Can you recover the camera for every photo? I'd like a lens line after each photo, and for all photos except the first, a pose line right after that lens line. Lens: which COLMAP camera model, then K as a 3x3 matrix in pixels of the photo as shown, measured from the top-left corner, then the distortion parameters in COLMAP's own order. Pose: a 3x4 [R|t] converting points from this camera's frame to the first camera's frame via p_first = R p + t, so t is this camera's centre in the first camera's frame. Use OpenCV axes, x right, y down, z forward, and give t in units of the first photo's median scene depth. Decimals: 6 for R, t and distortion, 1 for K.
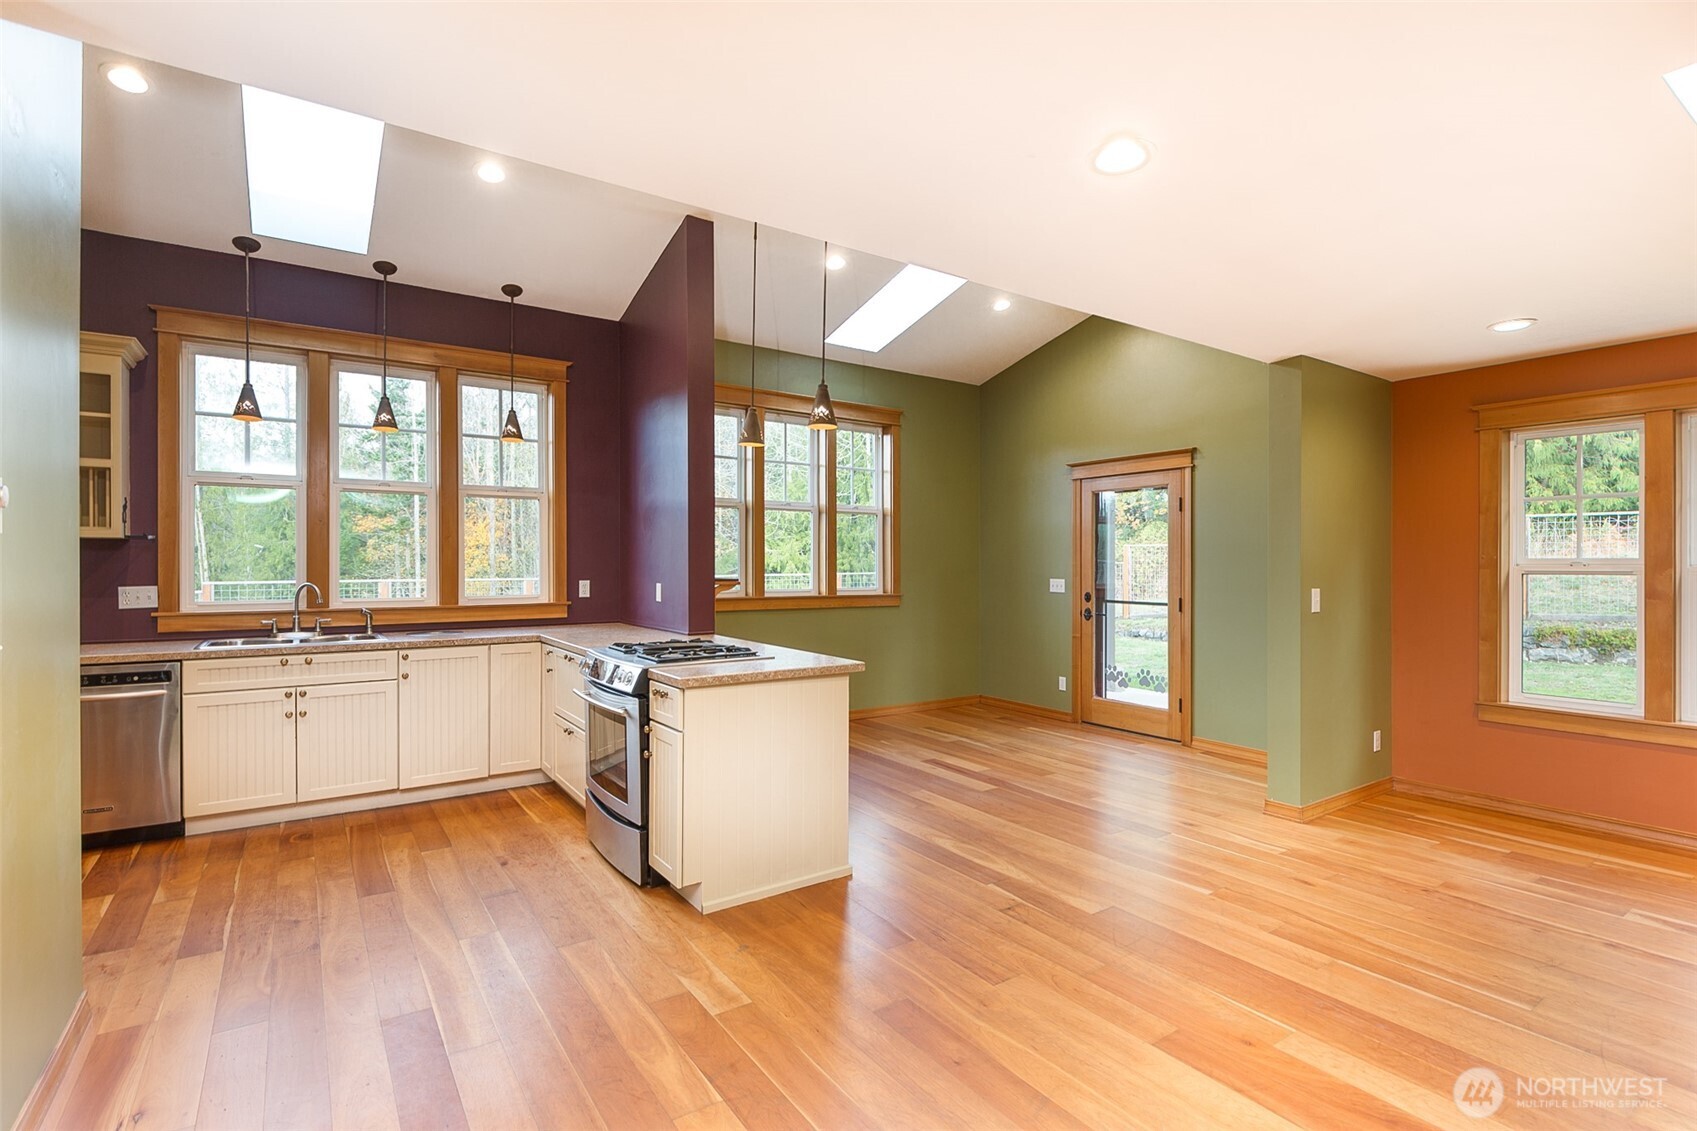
lens RADIAL K [[798.0, 0, 848.5], [0, 798.0, 565.5], [0, 0, 1]] dist [0.043009, -0.034262]
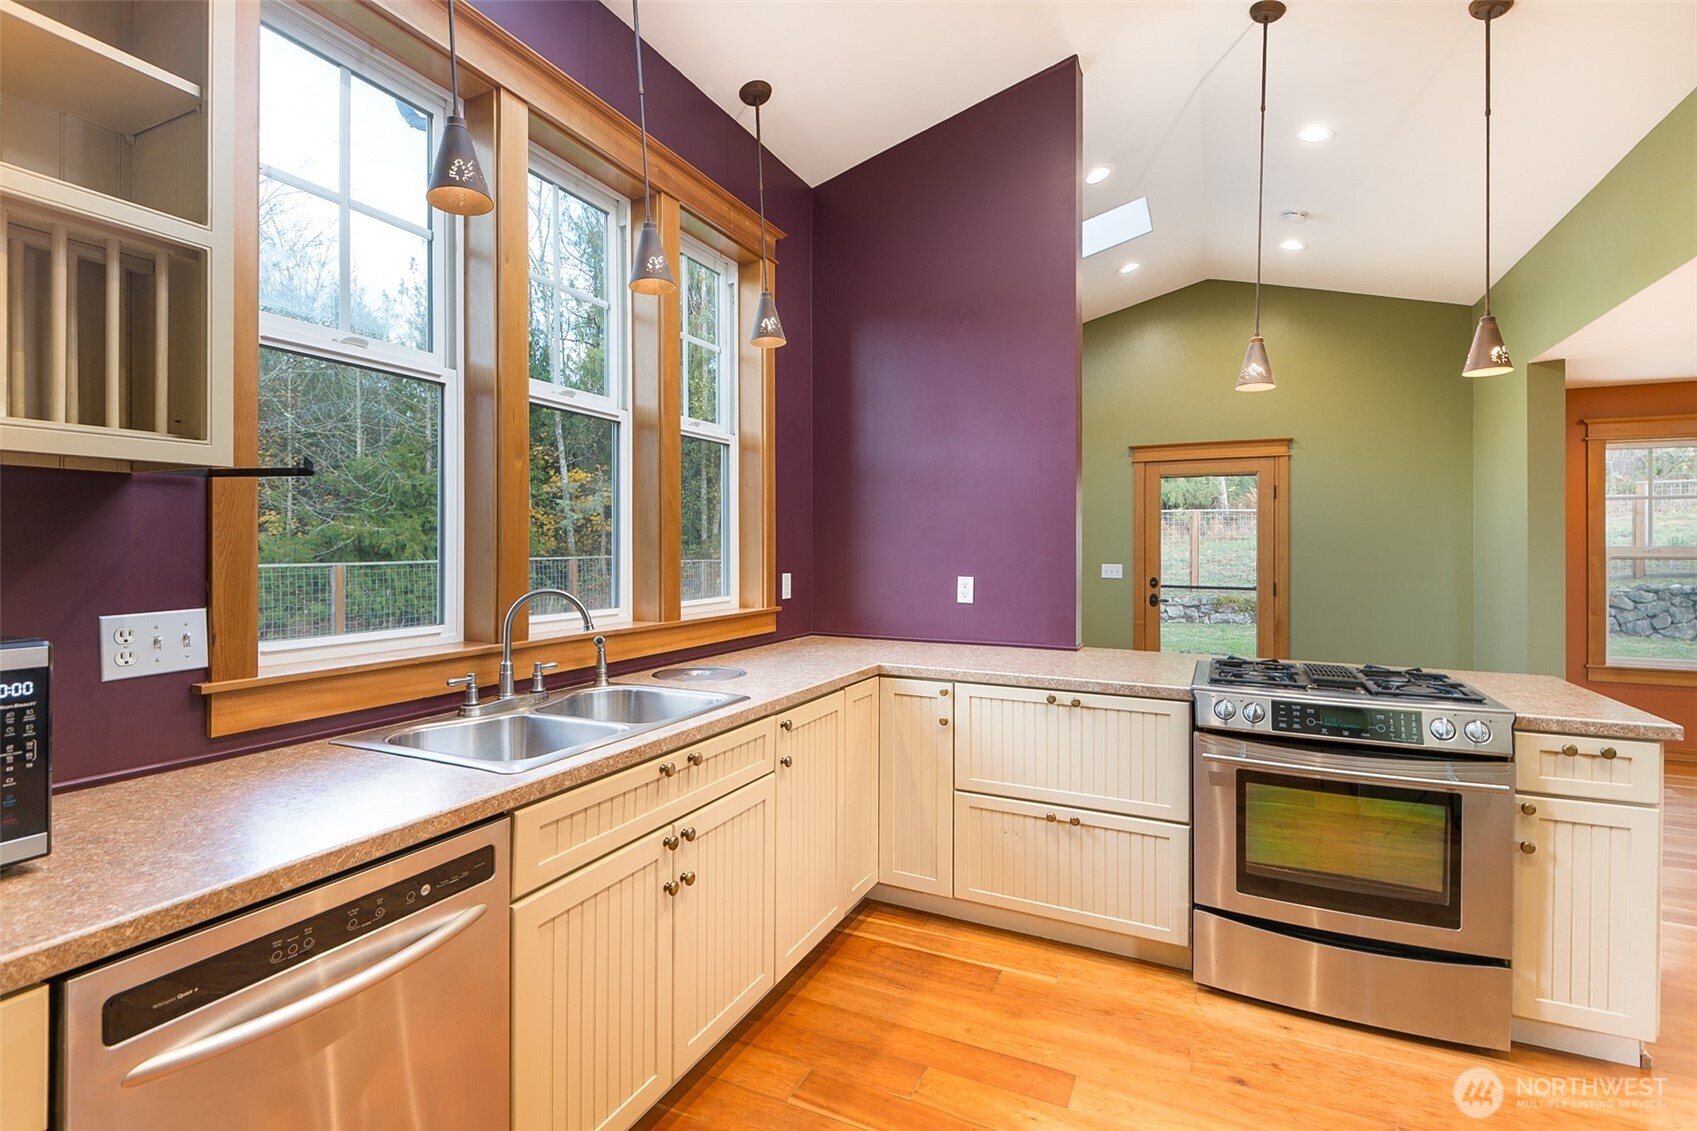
lens RADIAL K [[779.8, 0, 852.0], [0, 779.8, 549.5], [0, 0, 1]] dist [0.012288, -0.012613]
pose [[0.865842, 0.001531, 0.500316, -0.769114], [-0.002162, 0.999997, 0.000680, -0.001449], [-0.500313, -0.001671, 0.865843, 0.544791]]
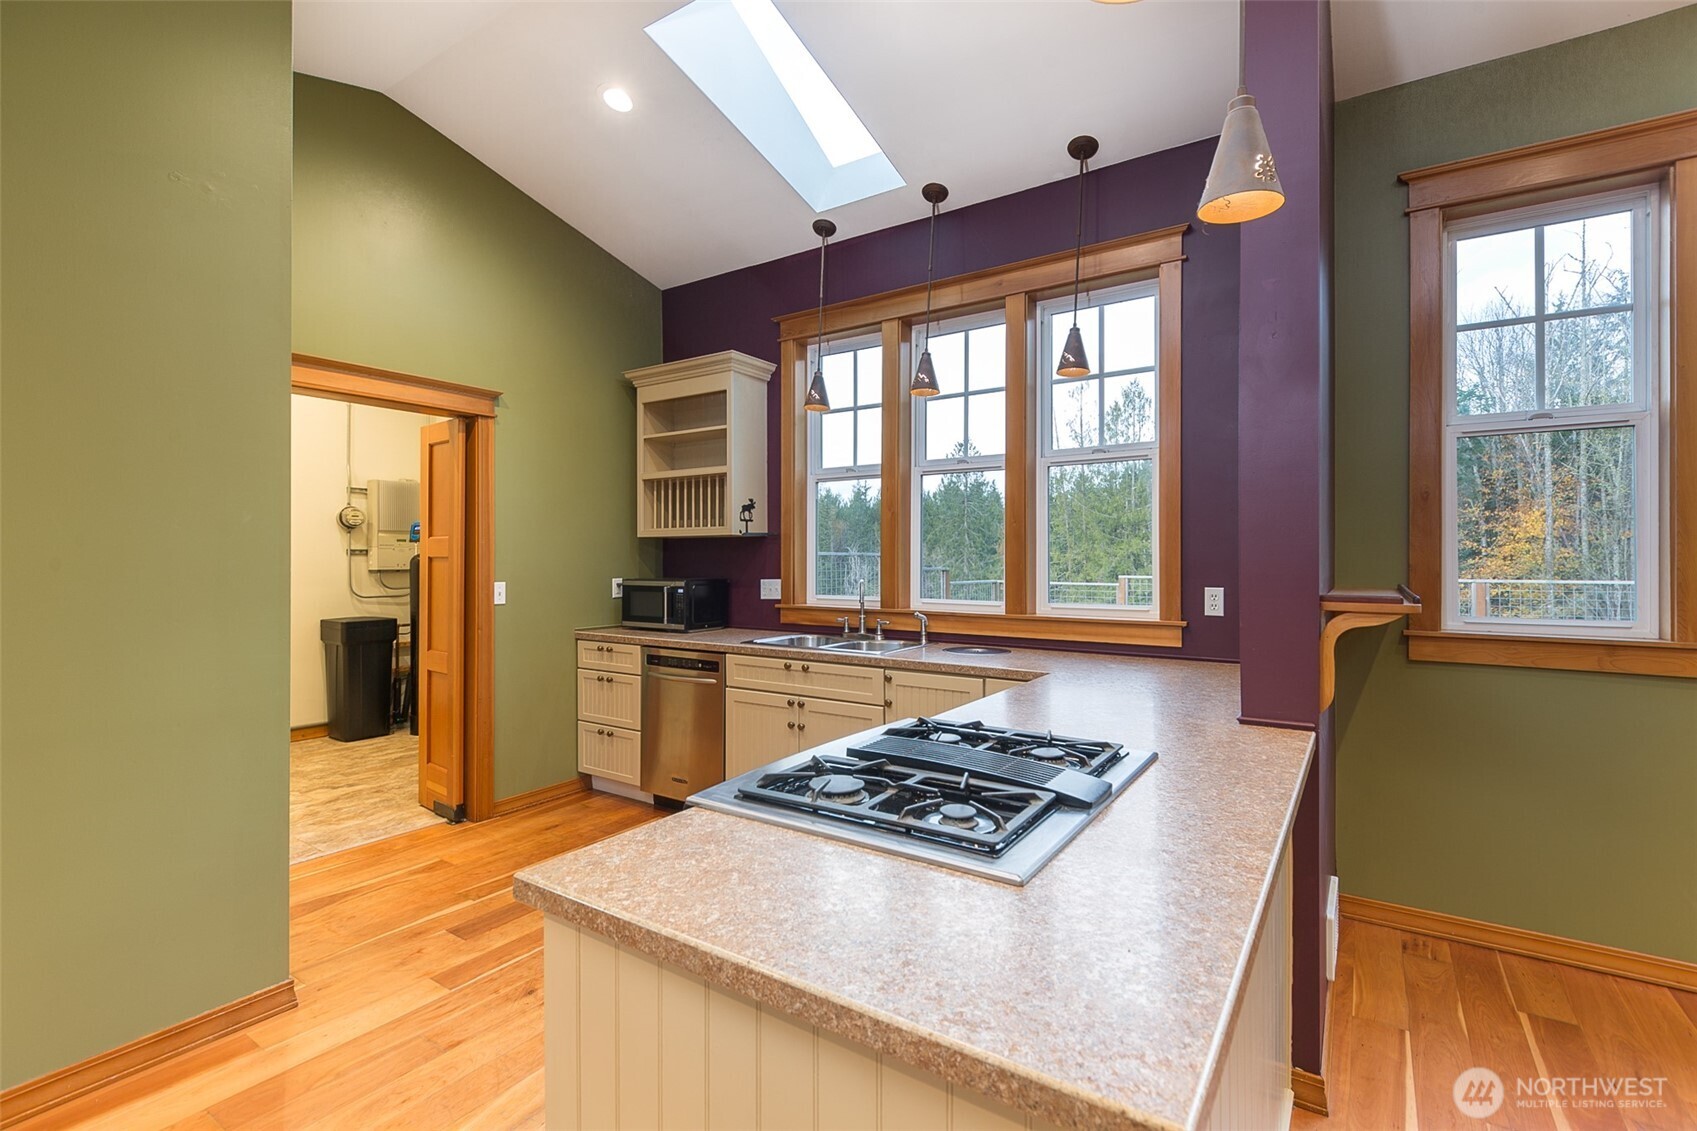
lens RADIAL K [[762.2, 0, 848.1], [0, 762.2, 555.7], [0, 0, 1]] dist [0.018701, -0.012147]
pose [[0.381182, -0.004402, -0.924490, 0.113312], [-0.002872, 0.999978, -0.005945, -0.000460], [0.924496, 0.004921, 0.381161, 0.686933]]
